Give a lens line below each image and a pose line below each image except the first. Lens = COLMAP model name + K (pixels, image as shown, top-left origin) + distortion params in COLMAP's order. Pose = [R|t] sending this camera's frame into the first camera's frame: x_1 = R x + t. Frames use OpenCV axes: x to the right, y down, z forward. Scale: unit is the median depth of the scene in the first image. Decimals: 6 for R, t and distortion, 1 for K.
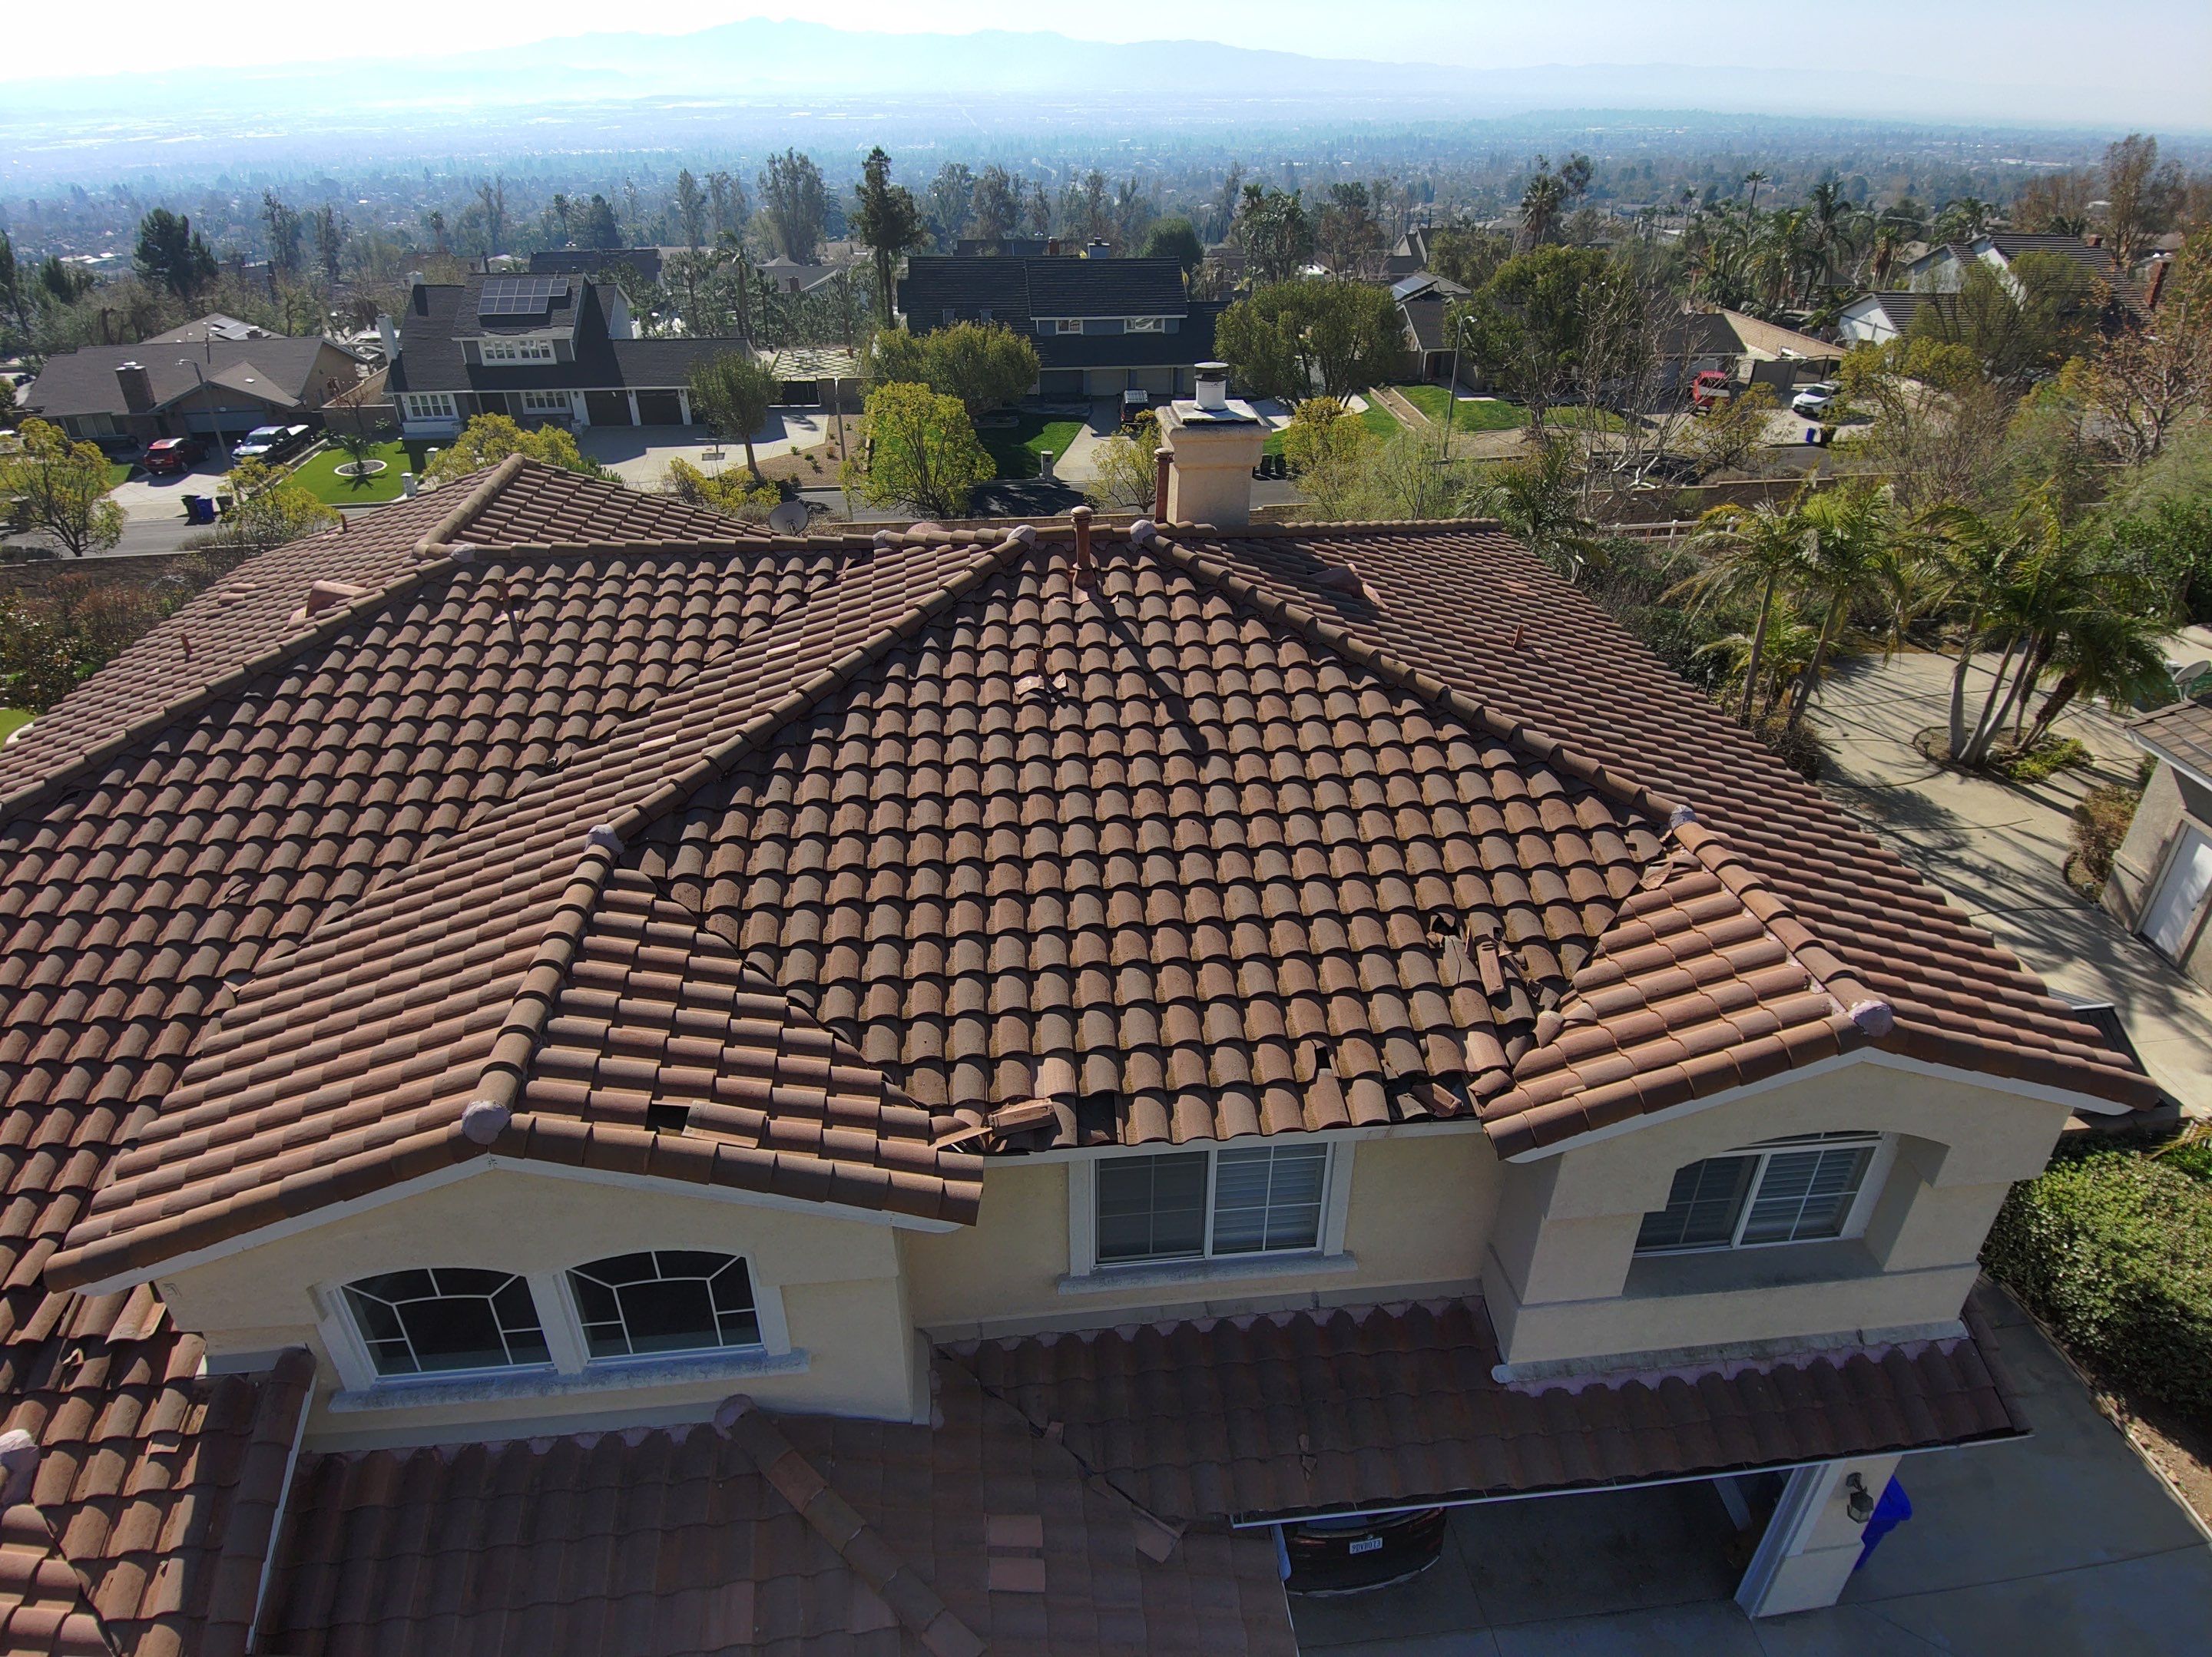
lens RADIAL K [[1310.2, 0, 1108.2], [0, 1310.2, 835.6], [0, 0, 1]] dist [0.105370, -0.126361]
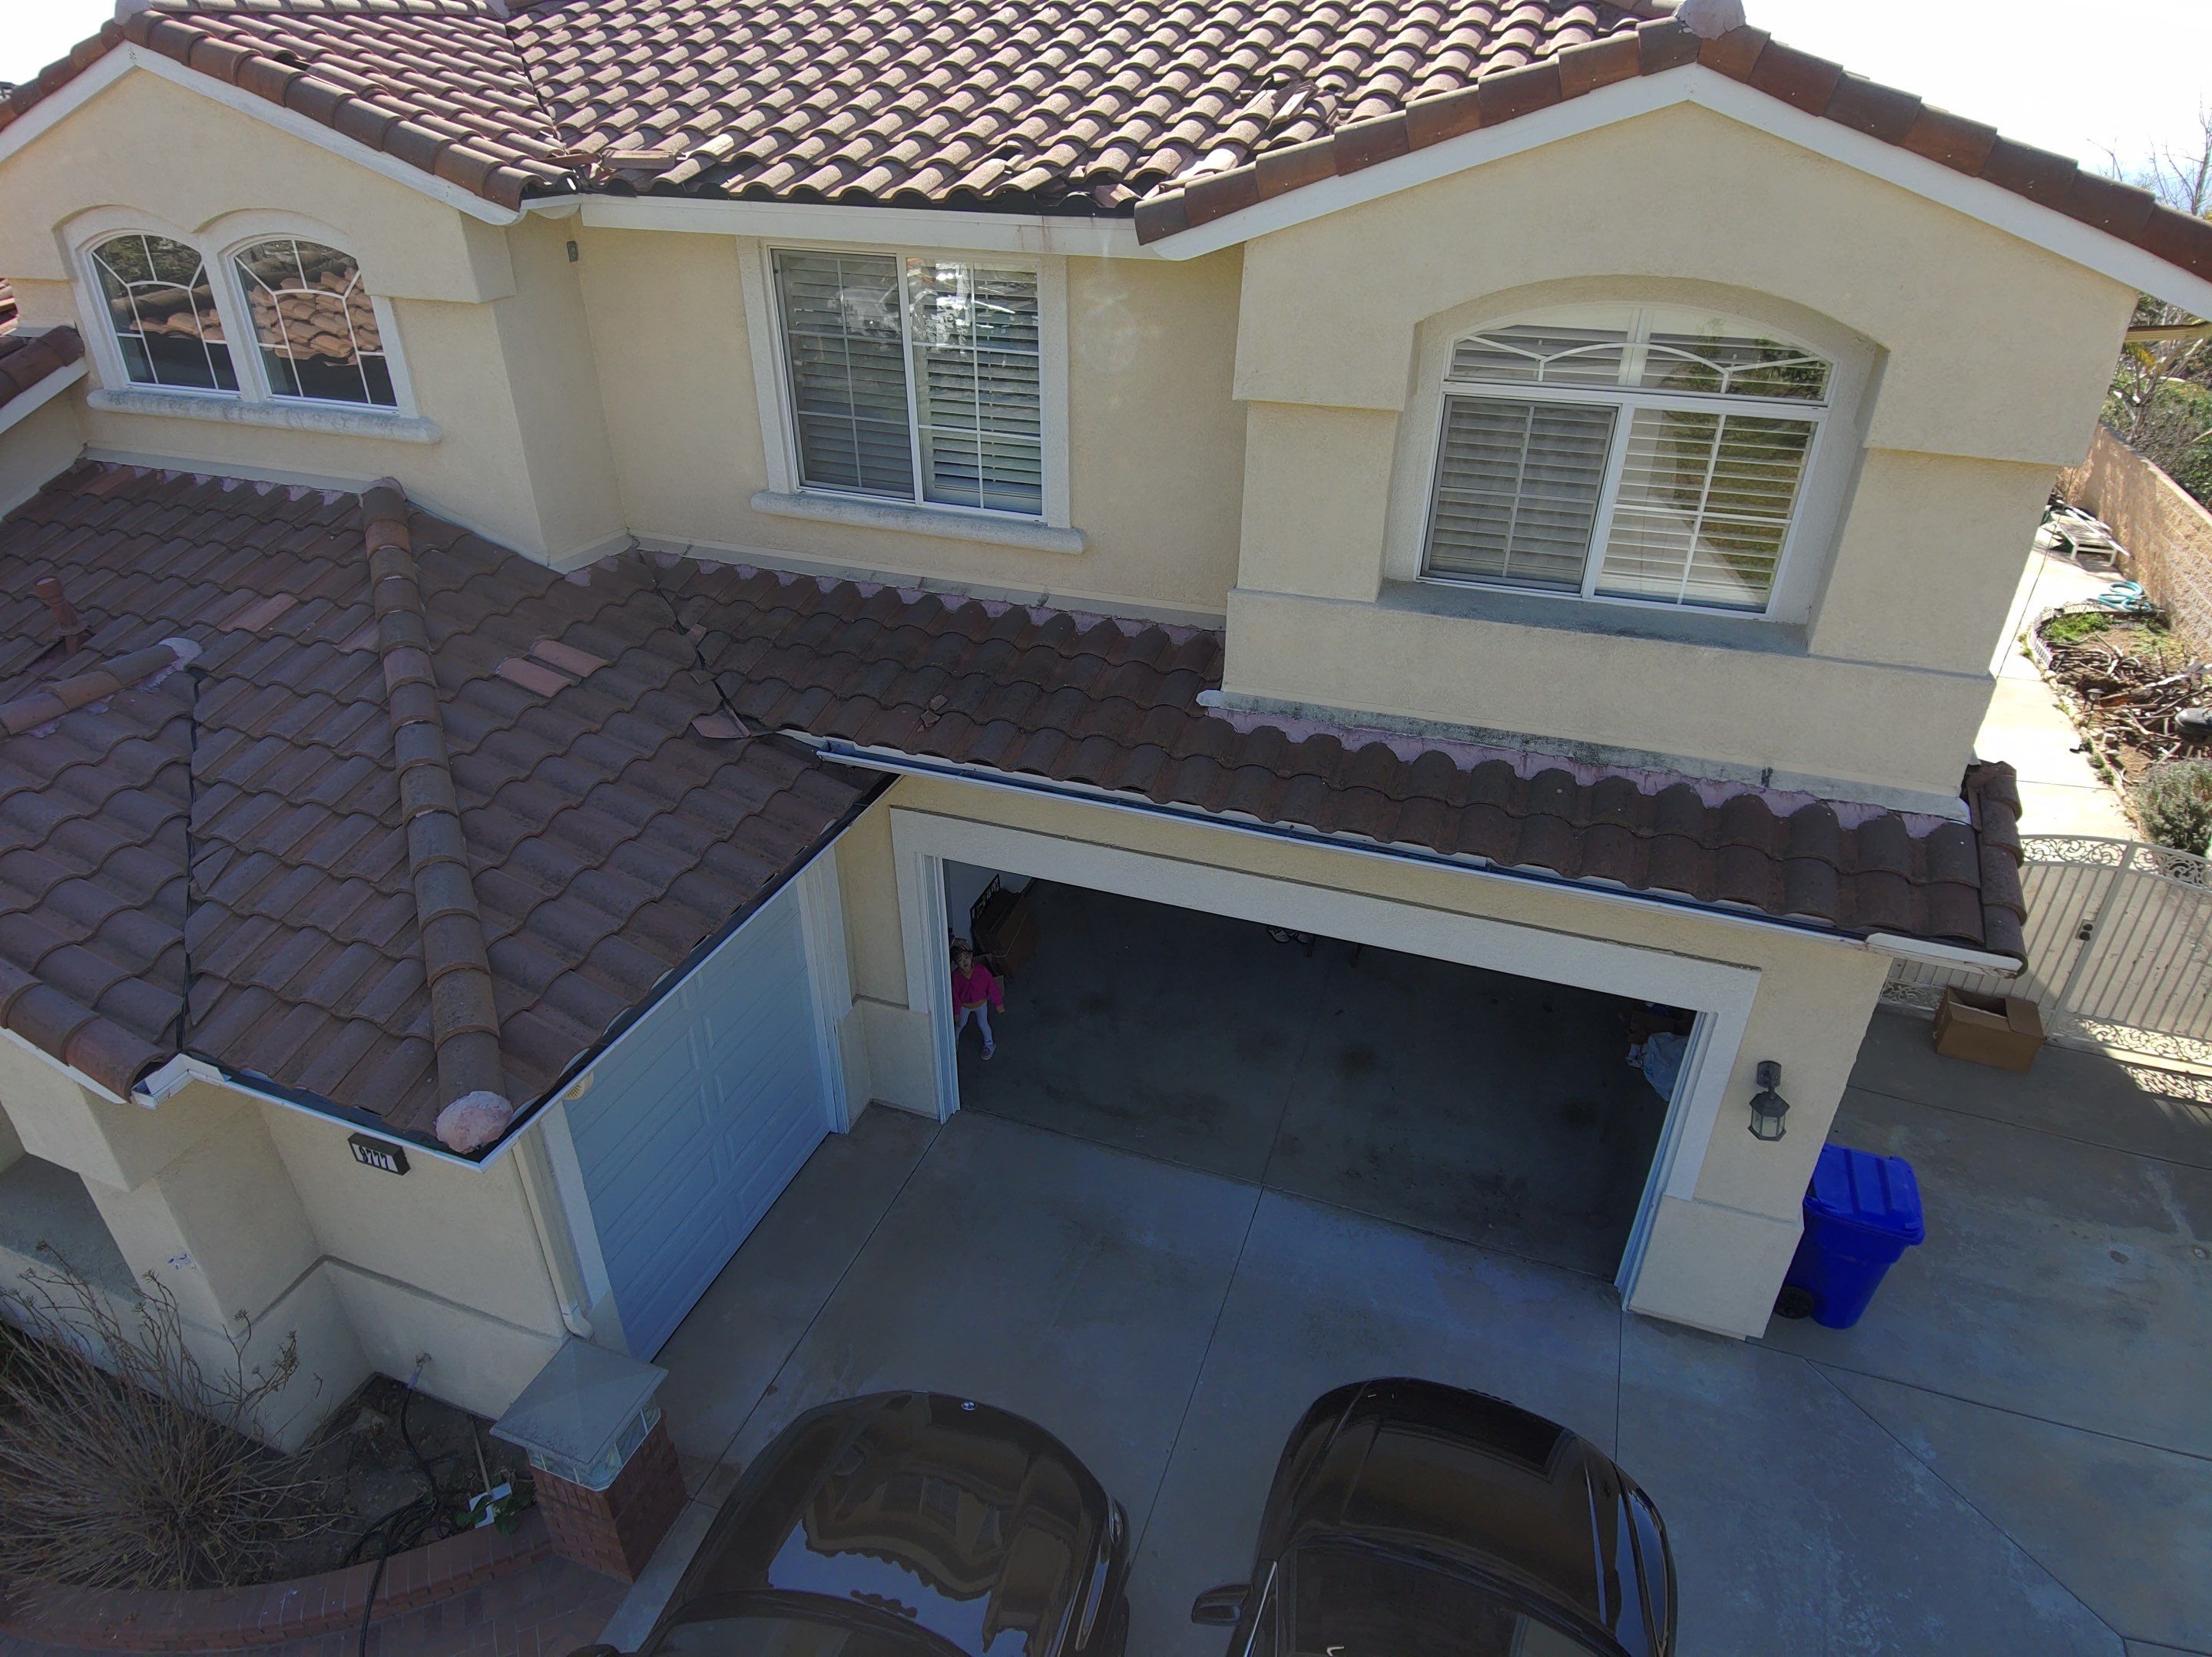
lens RADIAL K [[1310.2, 0, 1108.2], [0, 1310.2, 835.6], [0, 0, 1]] dist [0.105370, -0.126361]
pose [[0.897056, 0.226620, -0.379386, 0.600002], [-0.228089, 0.972745, 0.041739, 0.509312], [0.378505, 0.049092, 0.924296, 0.324373]]
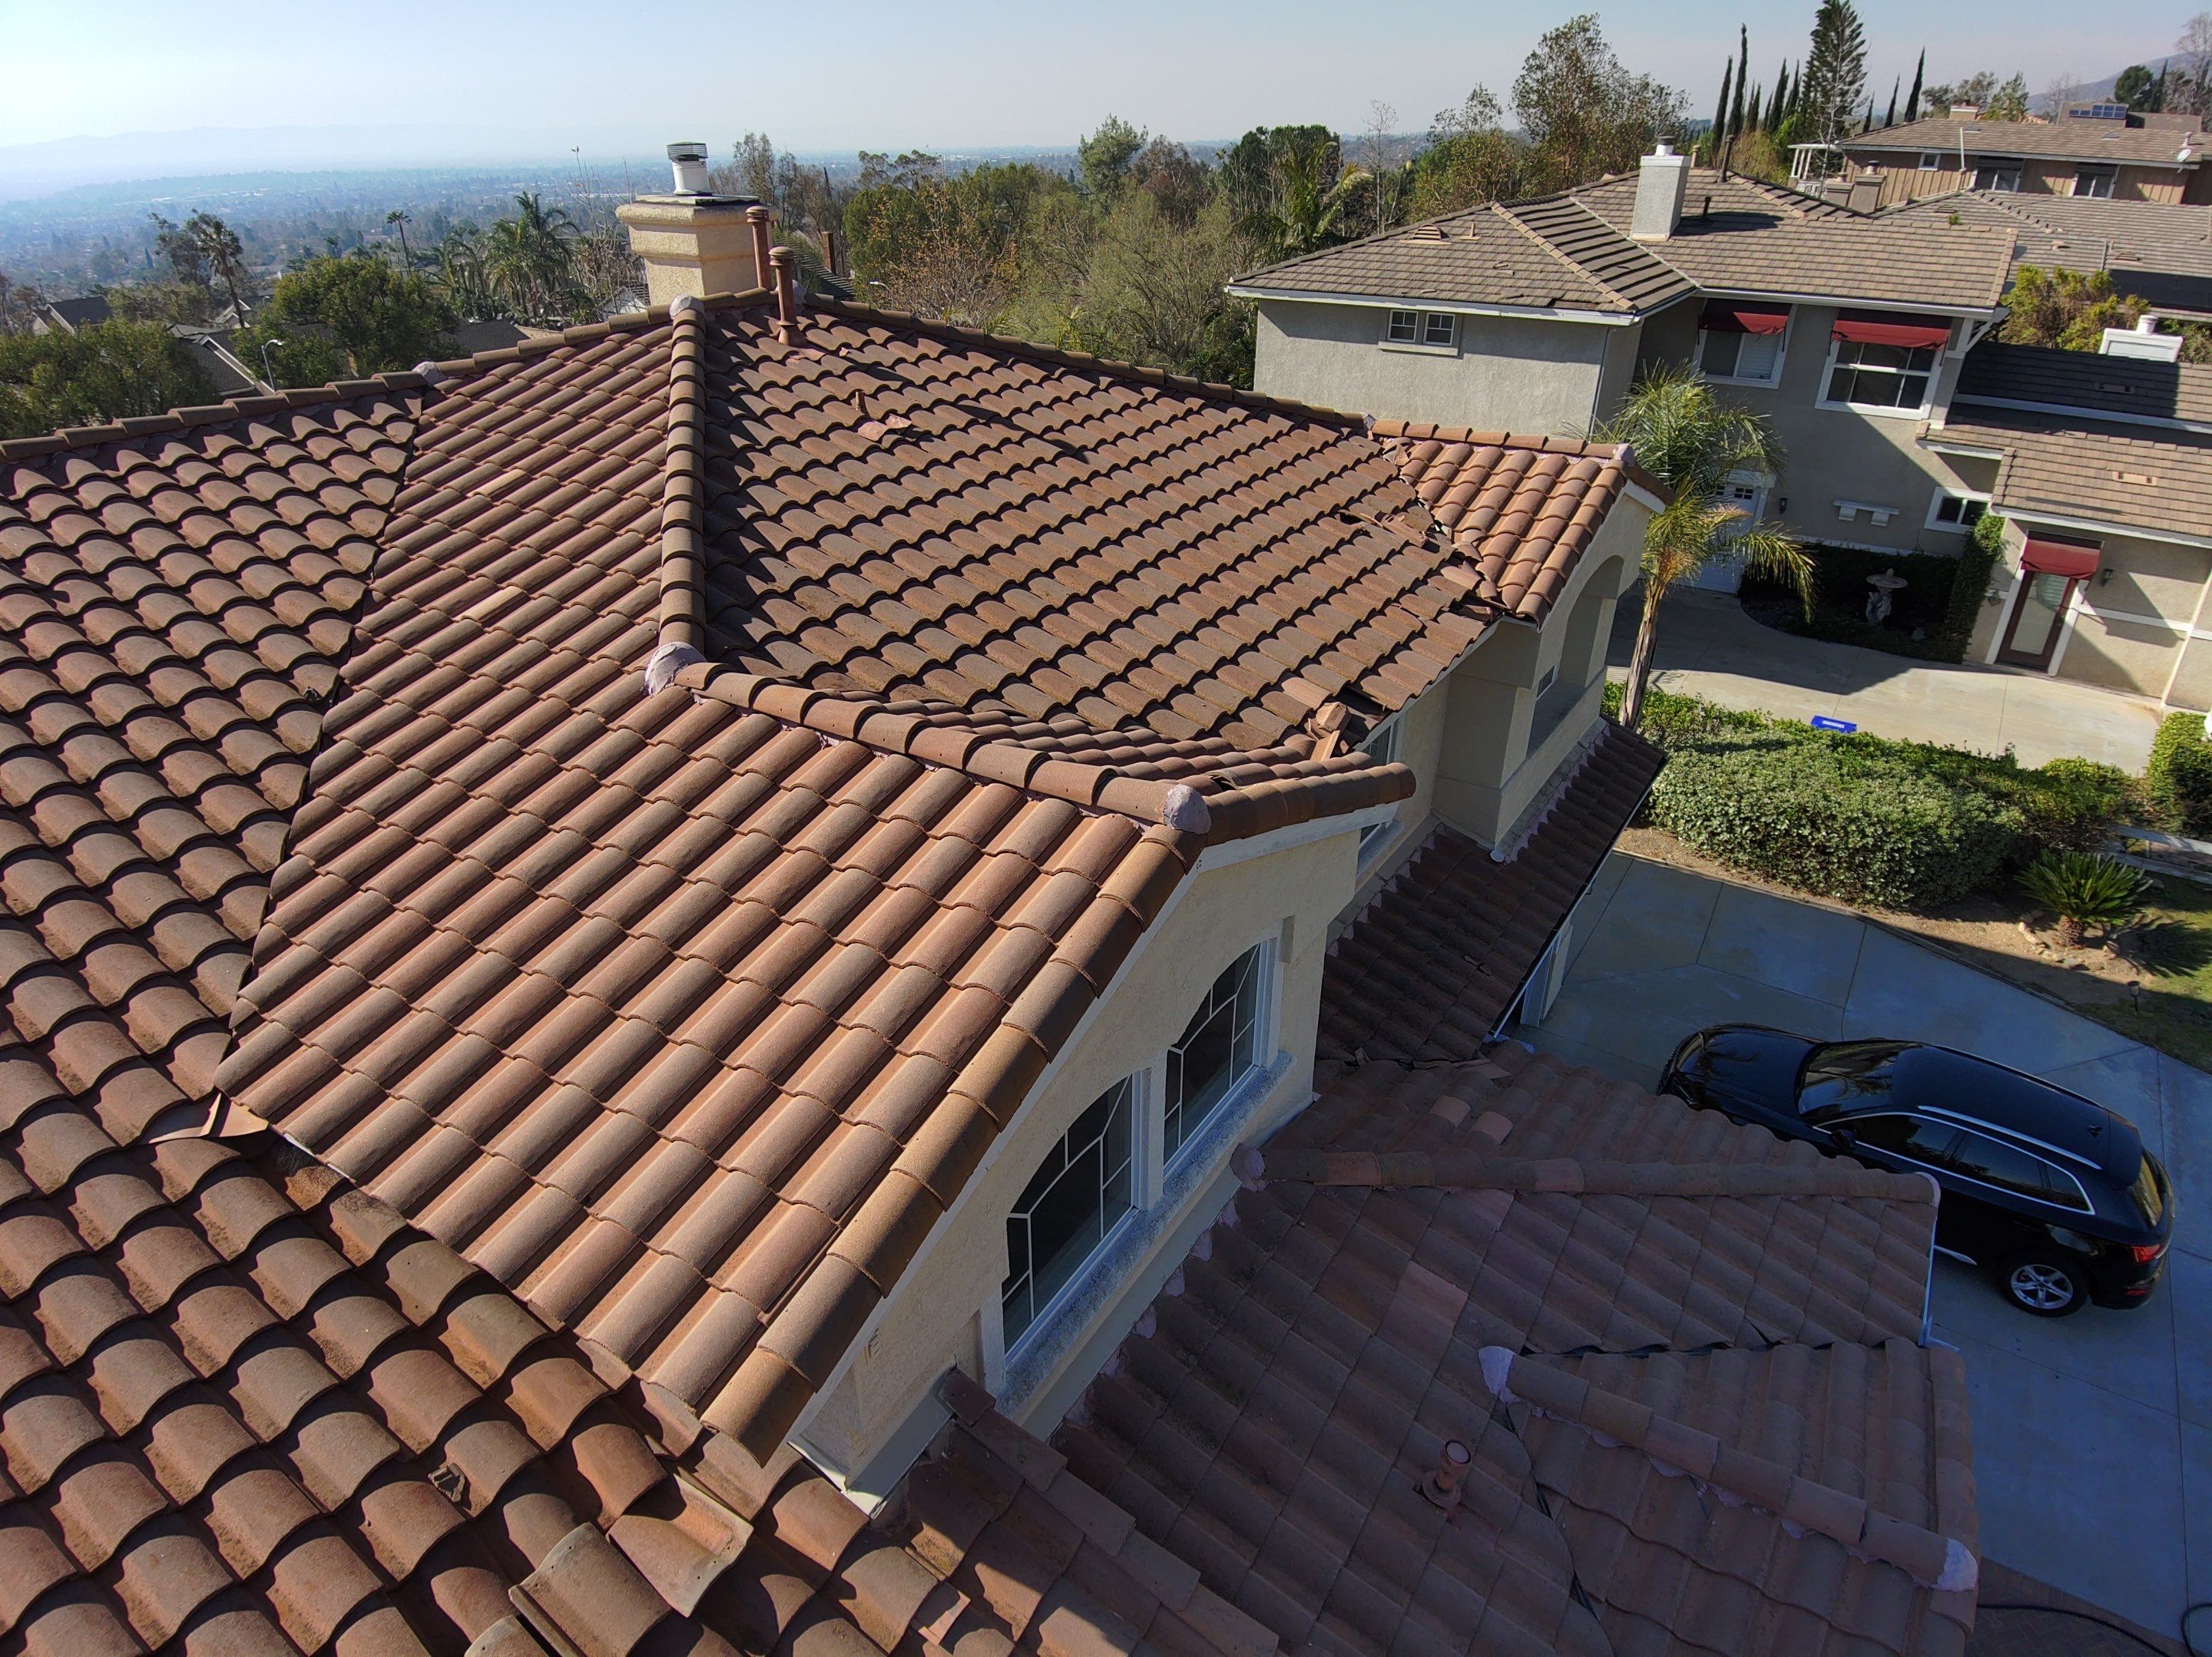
lens RADIAL K [[1305.2, 0, 1107.7], [0, 1305.2, 835.6], [0, 0, 1]] dist [0.097565, -0.140685]
pose [[0.620143, -0.373530, 0.689853, -0.838657], [0.395547, 0.908287, 0.136227, 0.088168], [-0.677469, 0.188389, 0.711017, 0.419998]]
